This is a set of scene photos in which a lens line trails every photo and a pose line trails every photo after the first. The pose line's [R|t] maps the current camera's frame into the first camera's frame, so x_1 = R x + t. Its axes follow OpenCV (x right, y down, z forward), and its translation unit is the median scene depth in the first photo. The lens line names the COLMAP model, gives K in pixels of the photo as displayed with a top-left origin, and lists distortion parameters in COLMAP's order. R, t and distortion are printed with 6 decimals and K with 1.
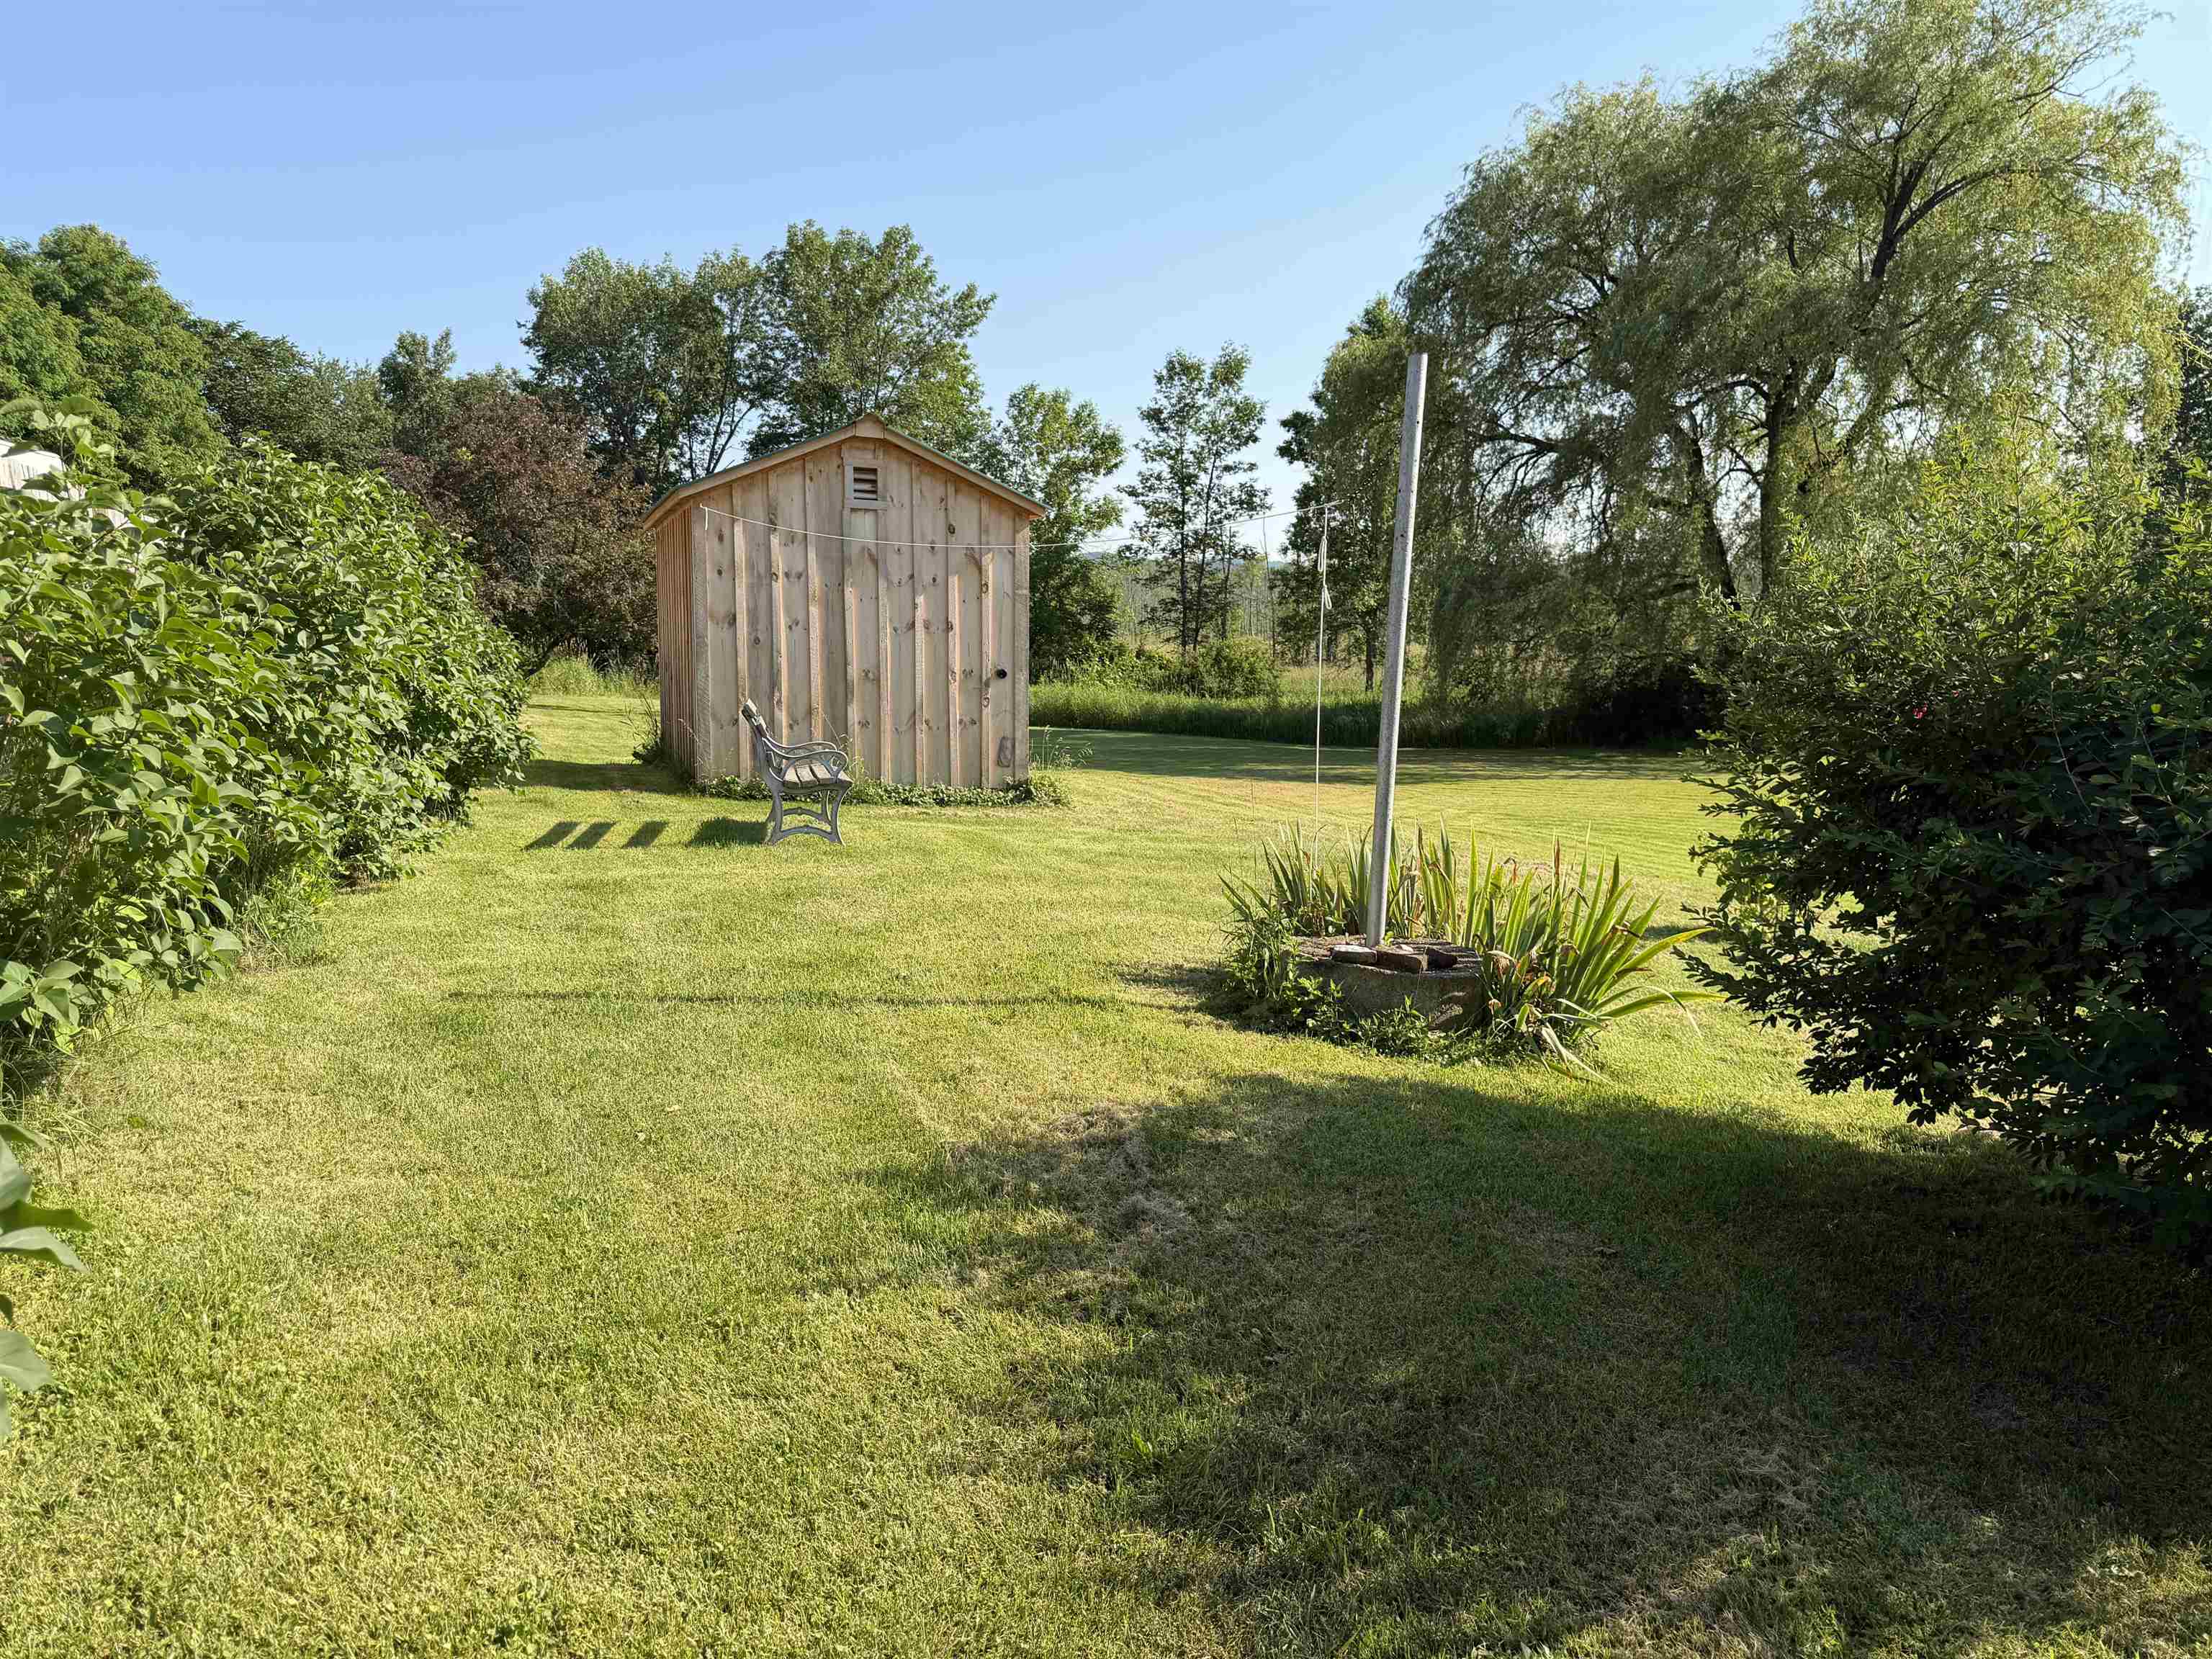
lens RADIAL K [[1560.7, 0, 1106.0], [0, 1560.7, 829.5], [0, 0, 1]] dist [0.165523, -0.298595]
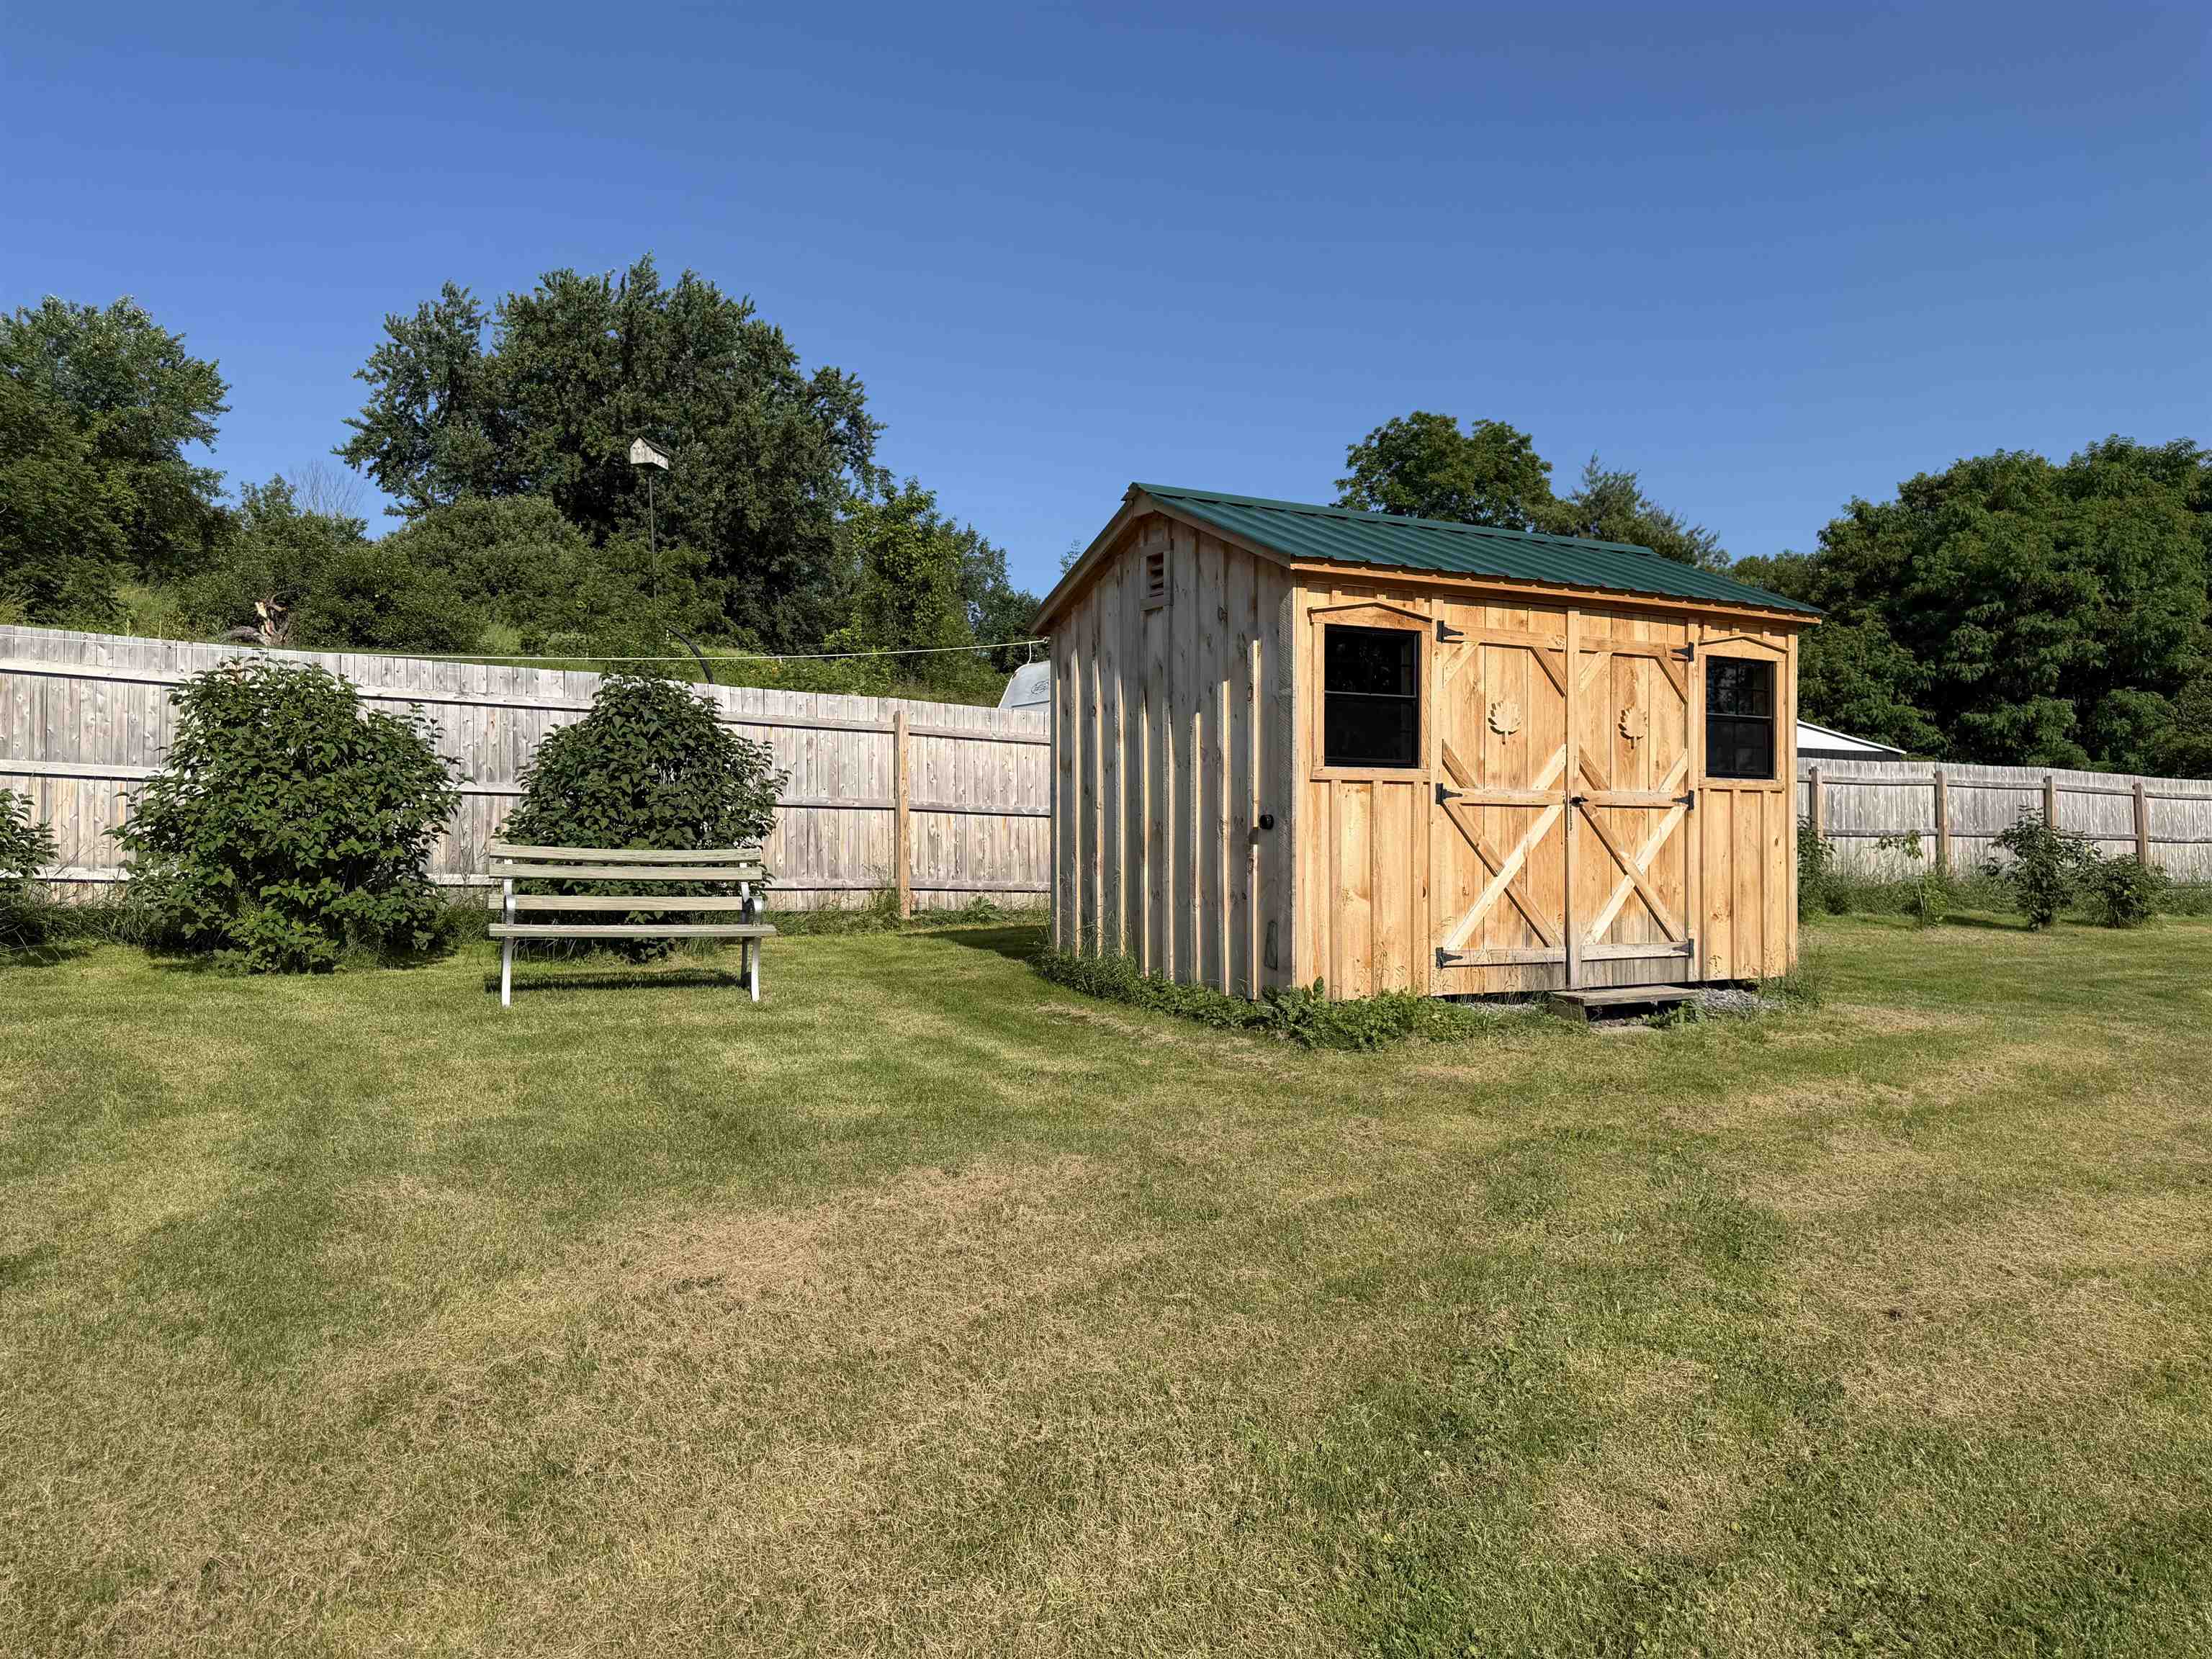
lens RADIAL K [[1560.7, 0, 1106.0], [0, 1560.7, 829.5], [0, 0, 1]] dist [0.165523, -0.298595]
pose [[0.177567, -0.034305, -0.983511, 0.172598], [-0.108554, 0.992611, -0.054222, -0.017219], [0.978103, 0.116392, 0.172531, 0.261035]]
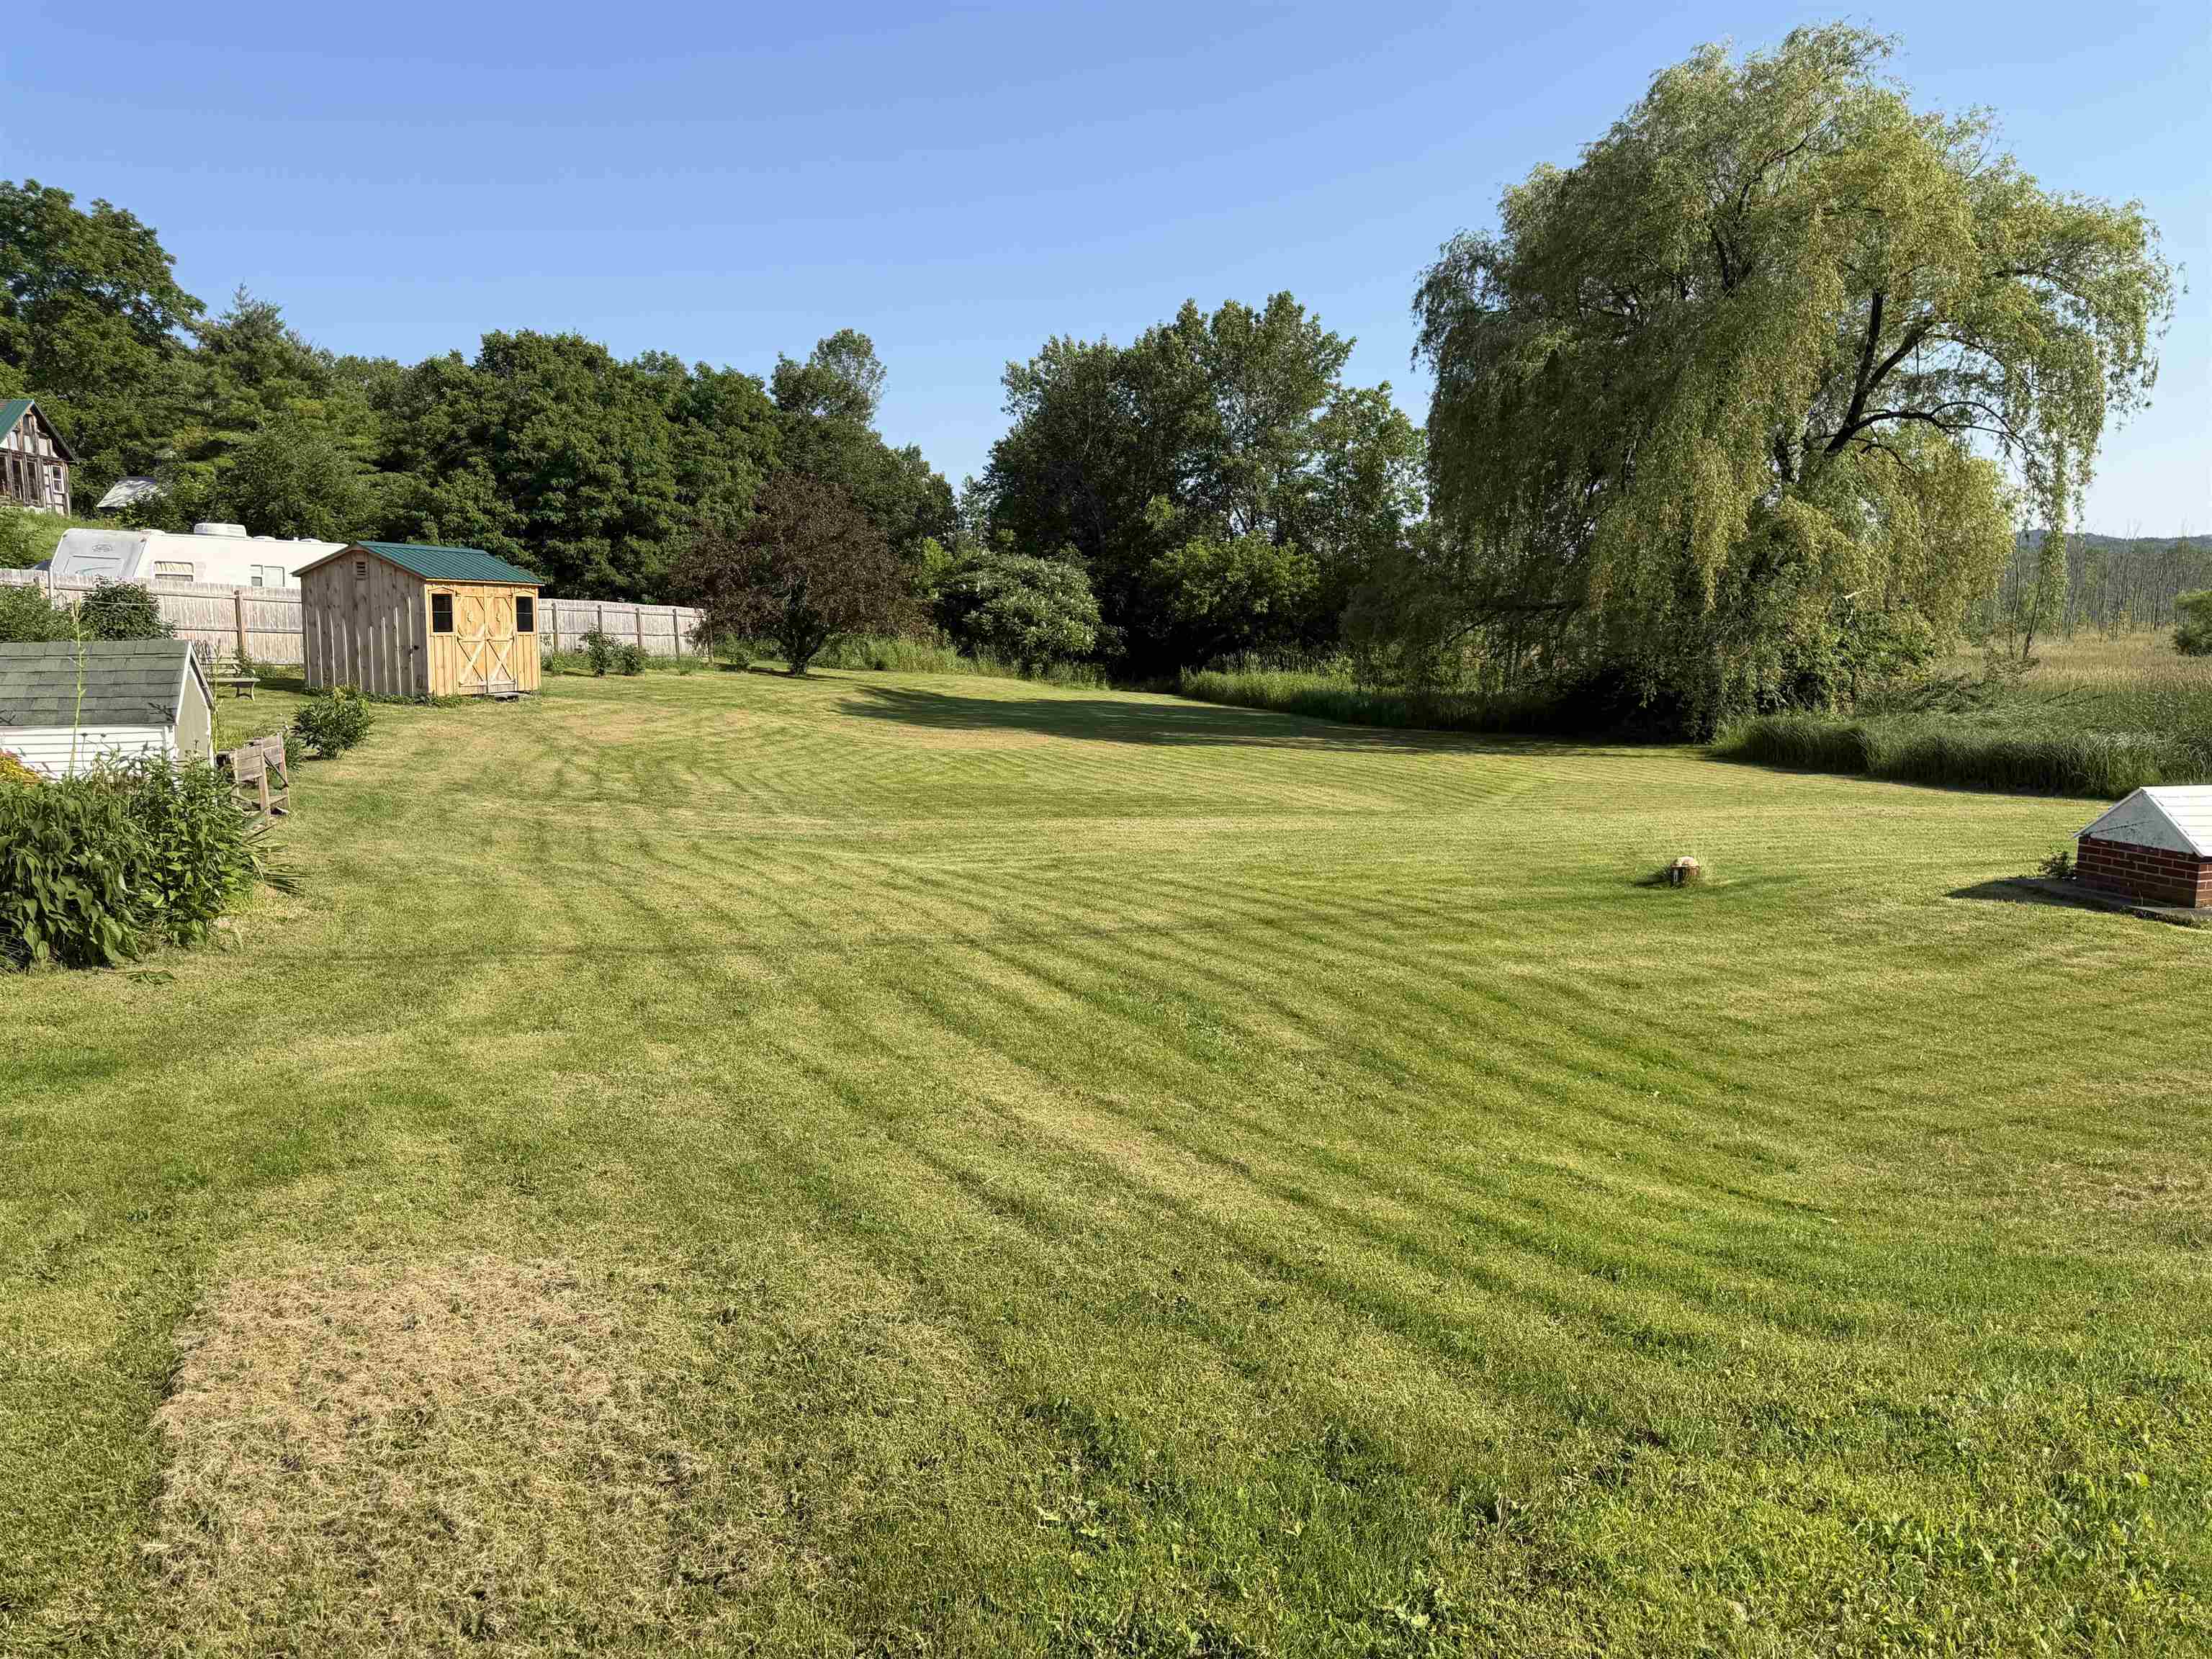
lens RADIAL K [[1548.3, 0, 1095.3], [0, 1548.3, 837.9], [0, 0, 1]] dist [0.104782, -0.114977]
pose [[0.853489, 0.067736, -0.516690, 0.637600], [-0.061323, 0.997682, 0.029496, 0.016494], [0.517491, 0.006510, 0.855664, -0.150626]]
